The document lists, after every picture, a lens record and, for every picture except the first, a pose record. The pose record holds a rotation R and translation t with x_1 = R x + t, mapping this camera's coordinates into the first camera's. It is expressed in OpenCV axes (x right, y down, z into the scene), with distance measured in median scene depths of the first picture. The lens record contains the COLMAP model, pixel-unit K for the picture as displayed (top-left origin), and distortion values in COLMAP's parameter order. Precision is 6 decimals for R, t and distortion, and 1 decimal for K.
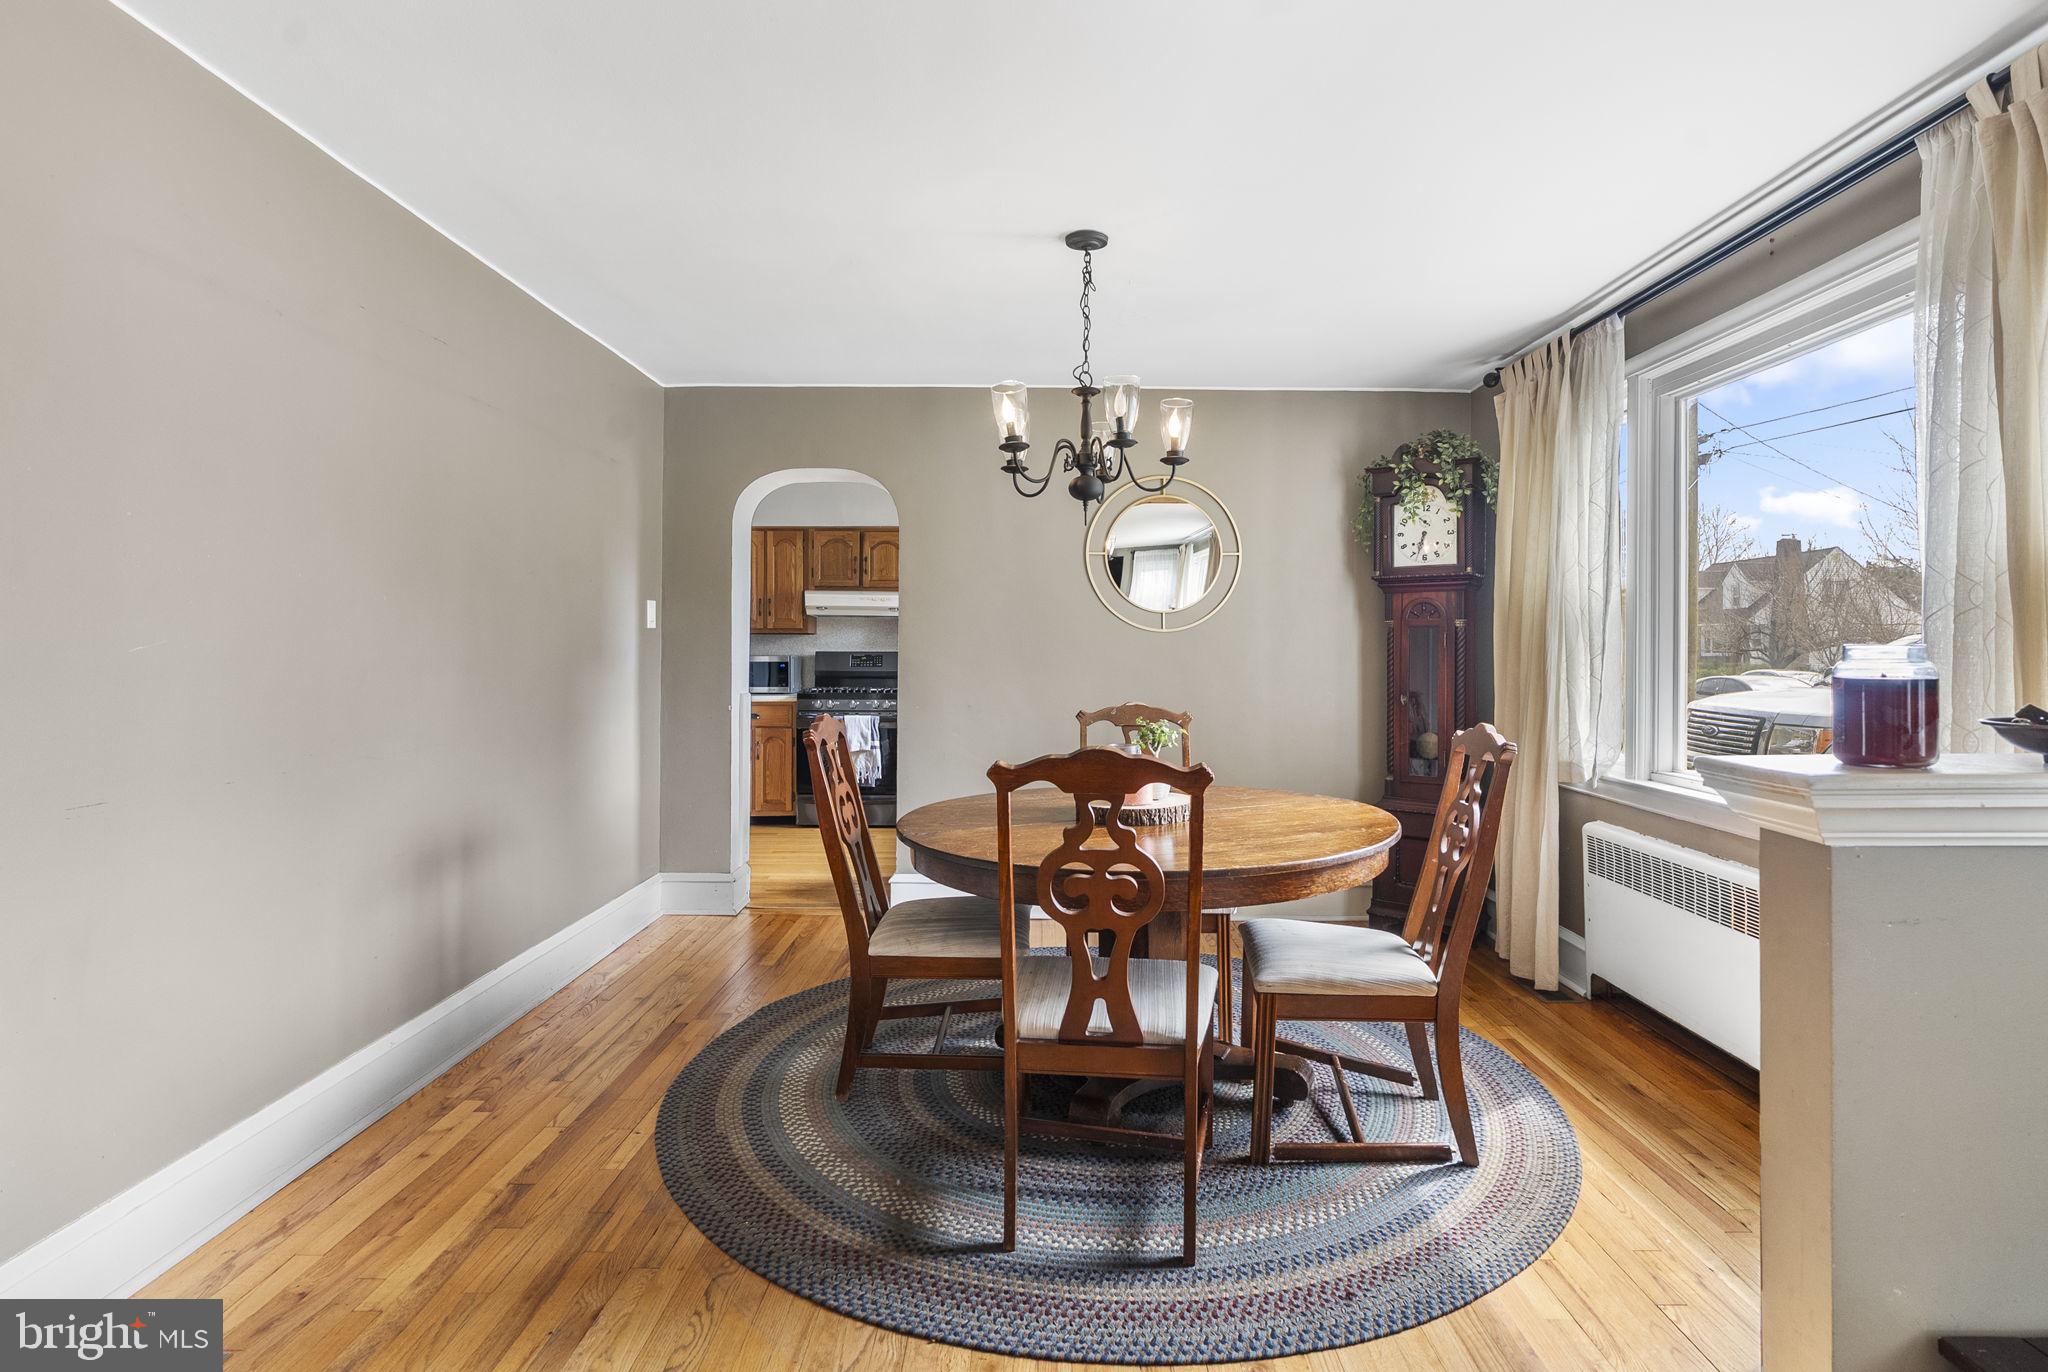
lens RADIAL K [[933.4, 0, 1025.0], [0, 933.4, 668.3], [0, 0, 1]] dist [-0.007634, 0.001923]
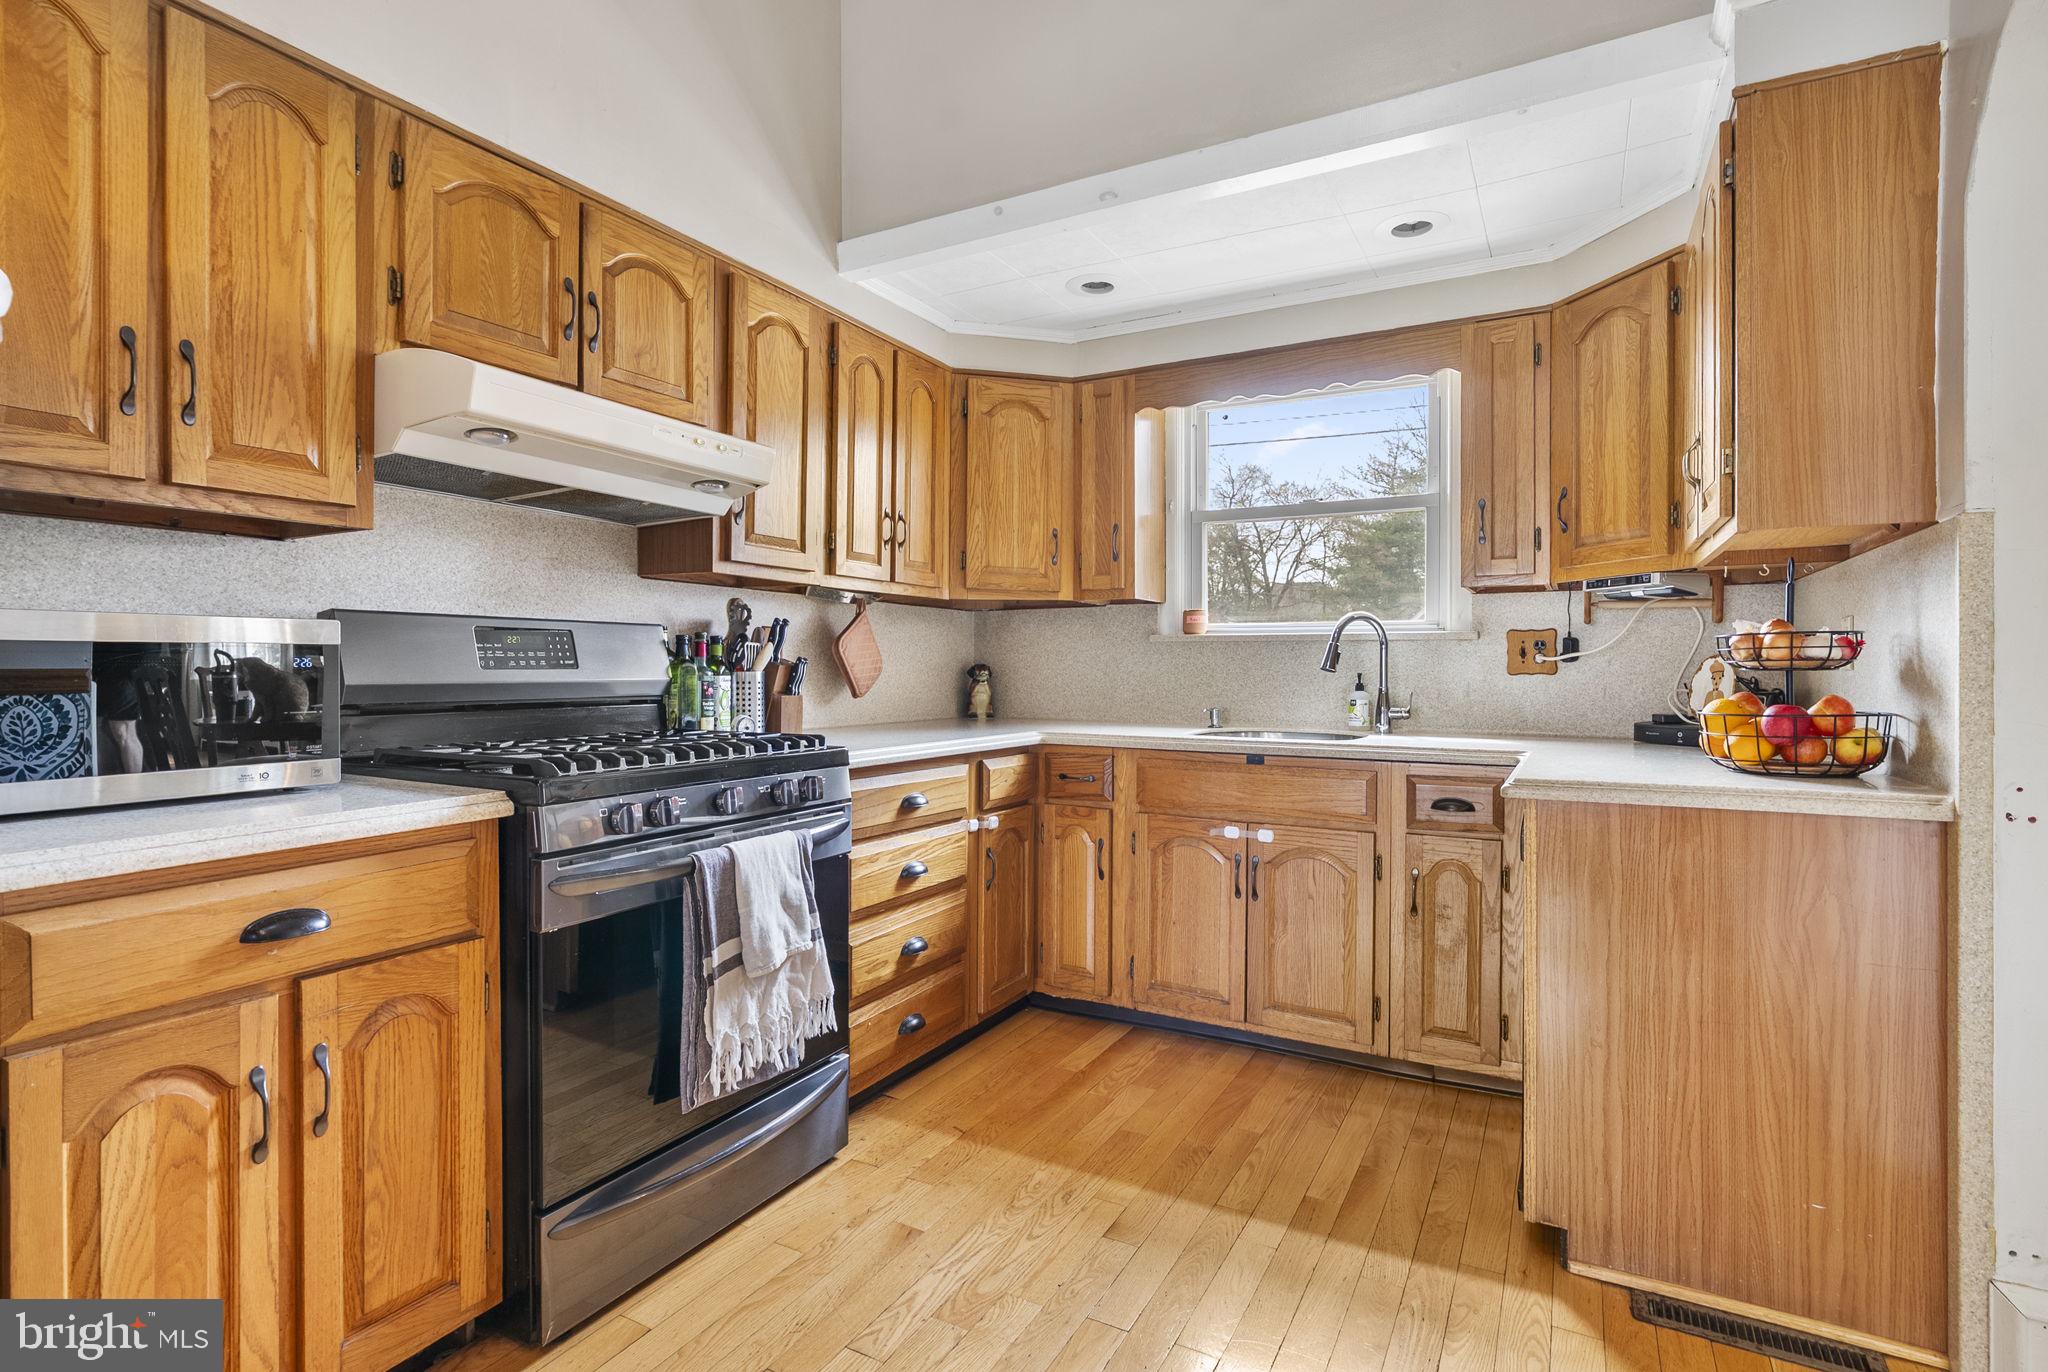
lens RADIAL K [[1001.3, 0, 1033.1], [0, 1001.3, 674.8], [0, 0, 1]] dist [-0.006682, 0.000710]
pose [[0.468871, -0.007730, 0.883233, -0.381816], [0.012405, 0.999921, 0.002166, 0.001485], [-0.883180, 0.009941, 0.468929, 0.731407]]
